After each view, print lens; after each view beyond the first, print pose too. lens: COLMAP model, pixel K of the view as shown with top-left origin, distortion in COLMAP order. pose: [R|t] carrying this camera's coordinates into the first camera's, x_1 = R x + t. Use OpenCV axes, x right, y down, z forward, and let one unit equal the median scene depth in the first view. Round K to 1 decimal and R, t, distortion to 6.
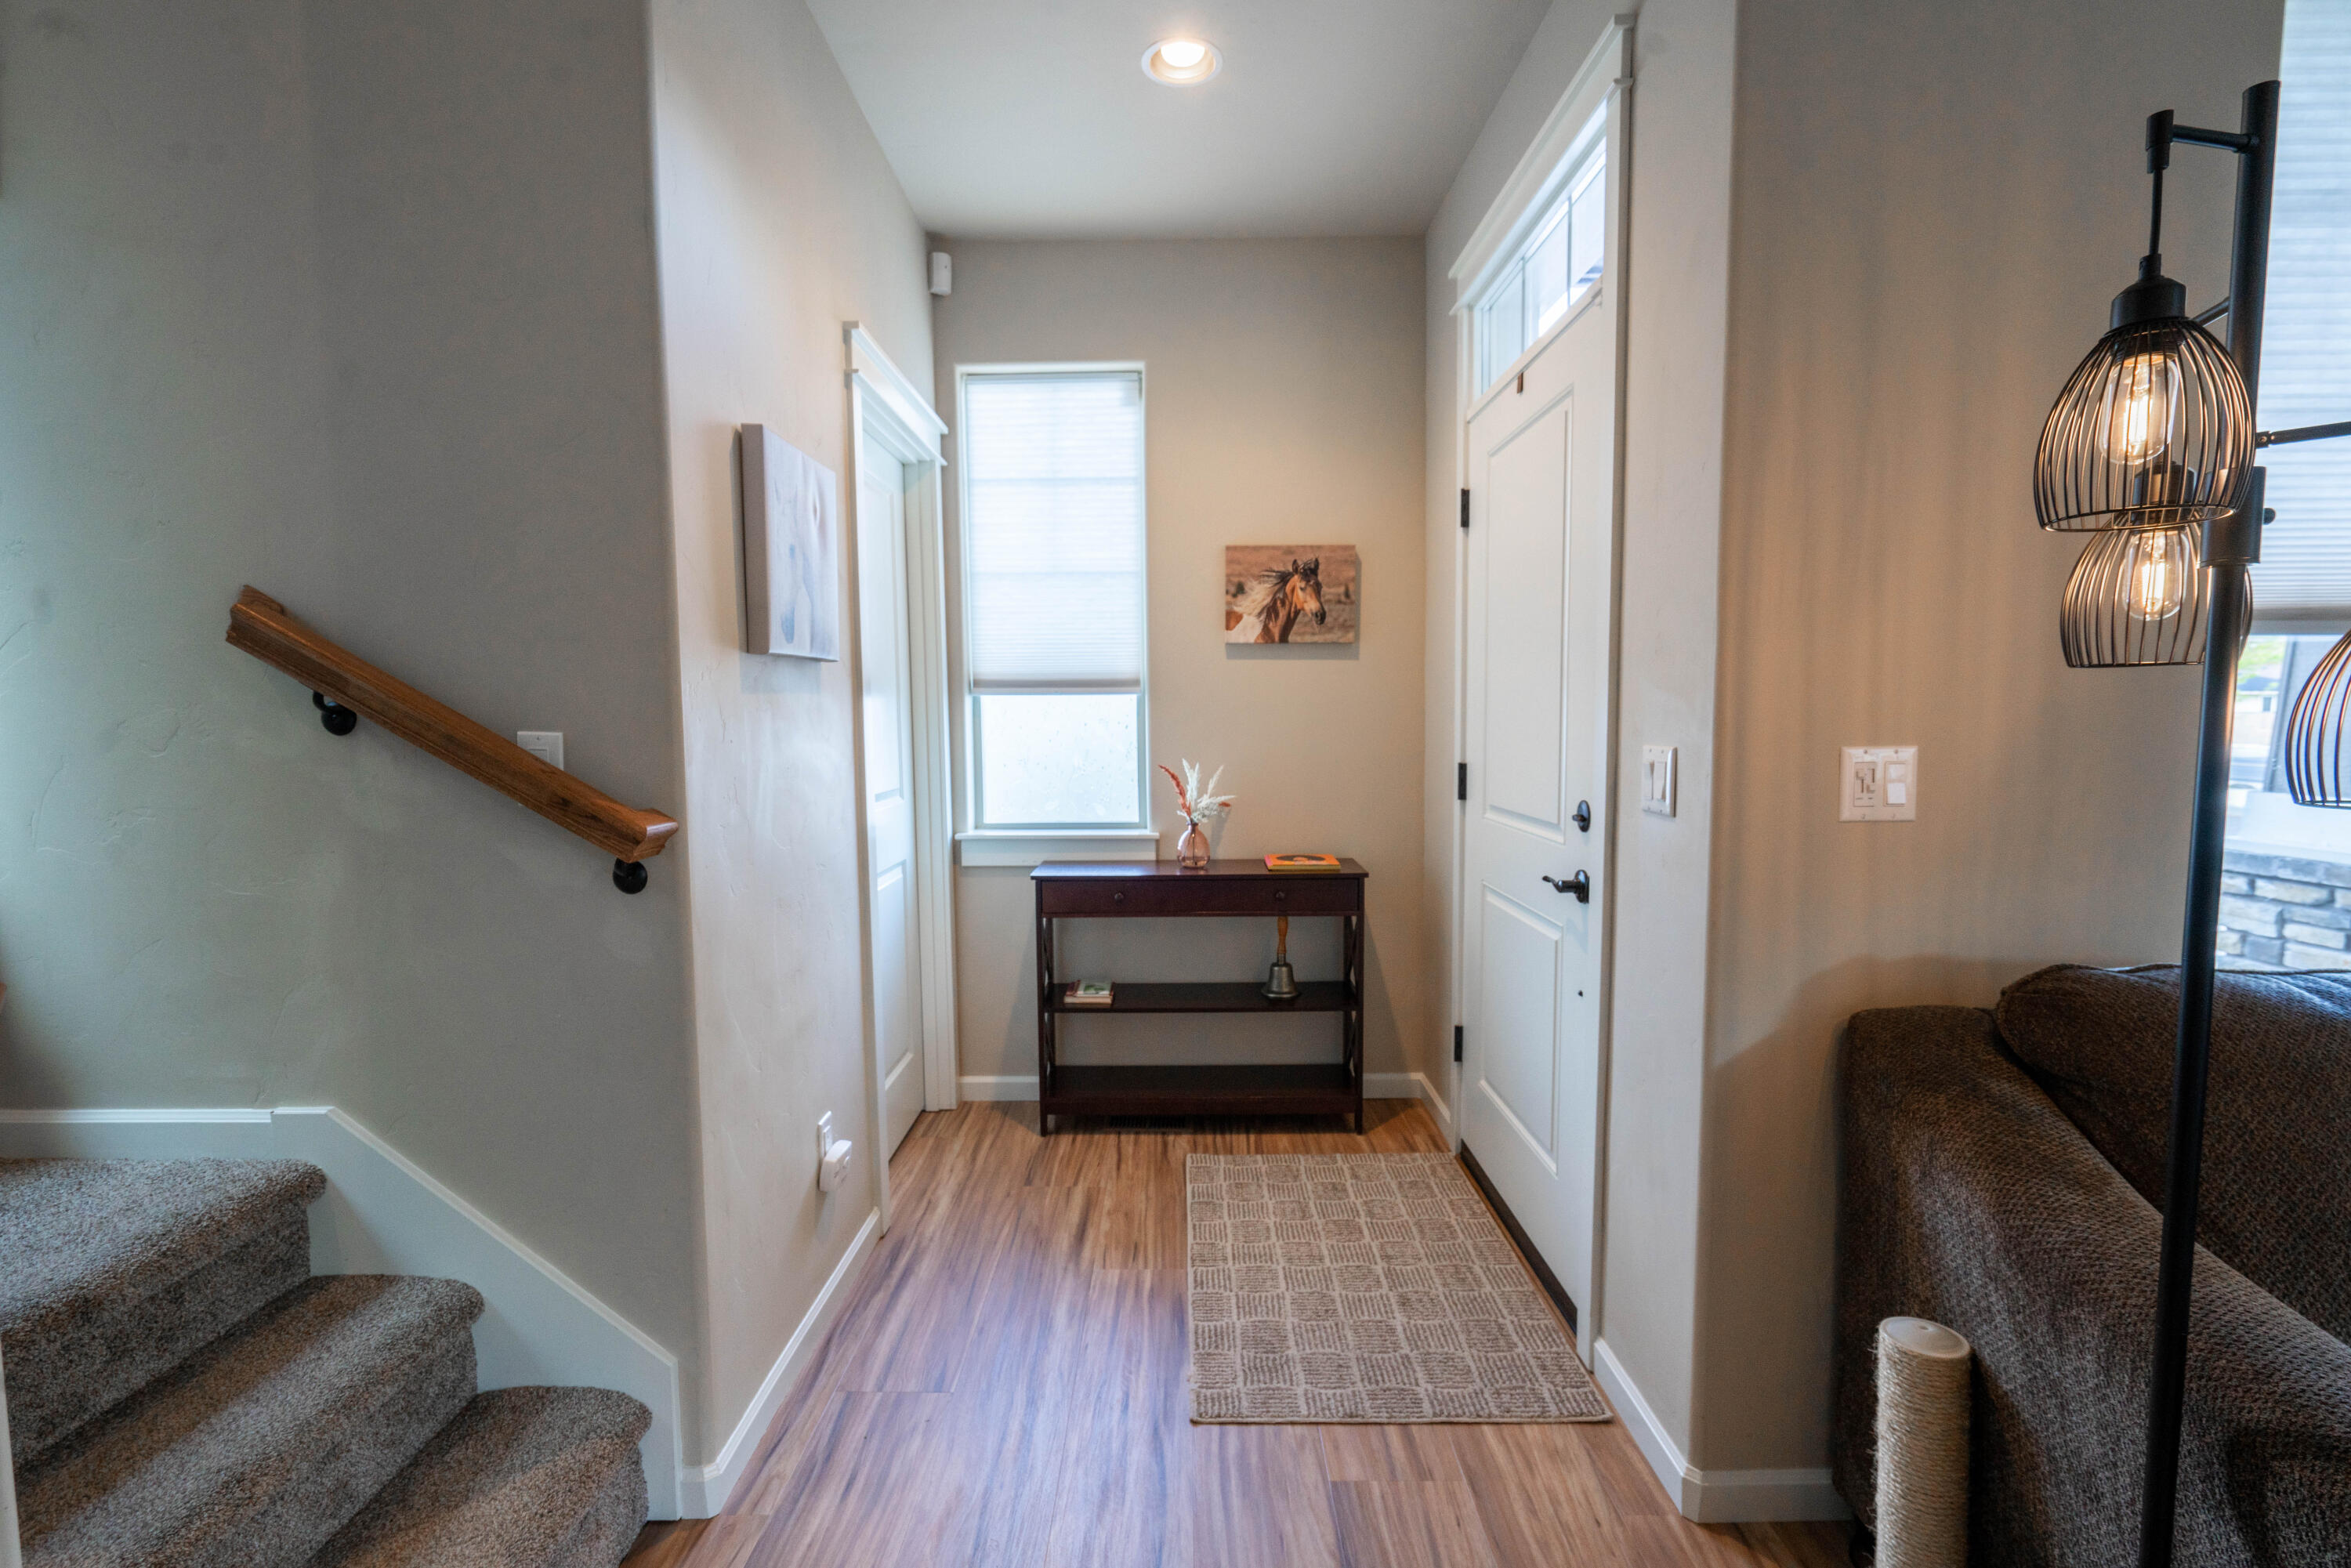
lens RADIAL K [[1063.1, 0, 1172.5], [0, 1063.1, 793.0], [0, 0, 1]] dist [-0.007284, 0.002781]
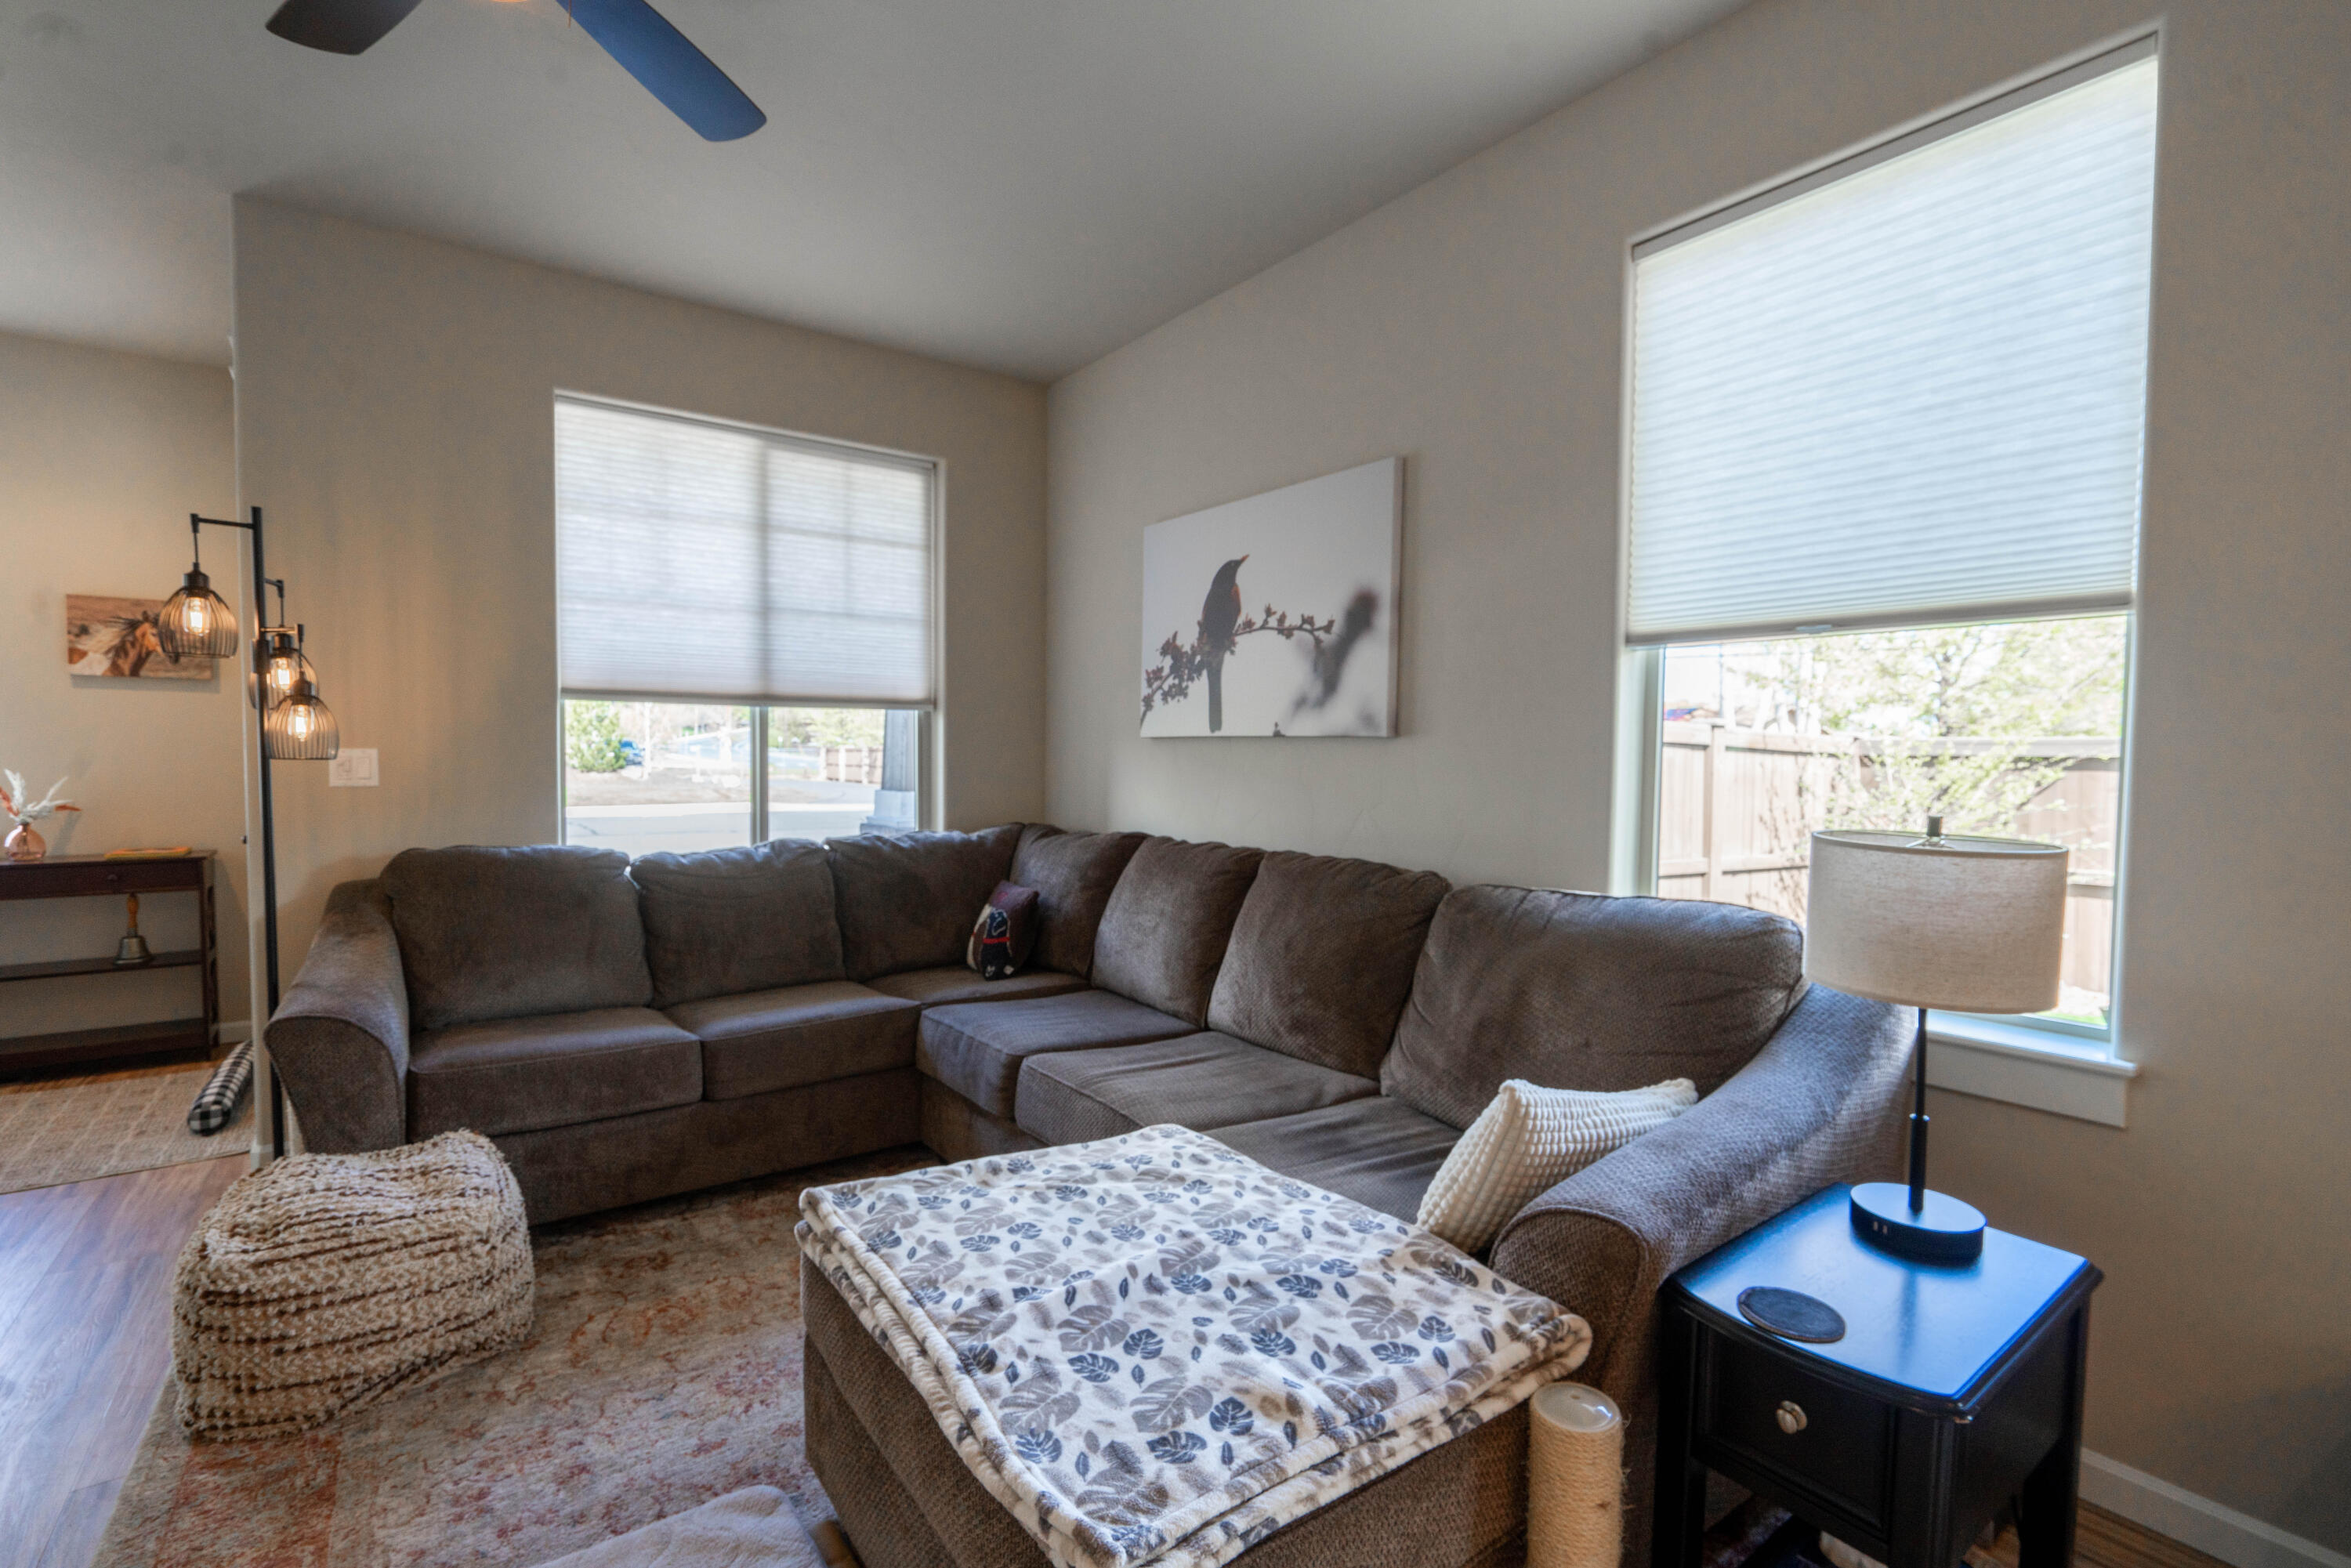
lens RADIAL K [[1063.1, 0, 1168.7], [0, 1063.1, 789.6], [0, 0, 1]] dist [-0.007284, 0.002781]
pose [[0.800414, -0.009164, 0.599378, 0.338354], [0.033846, 0.998979, -0.029926, 0.069181], [-0.598492, 0.044240, 0.799907, -0.717368]]
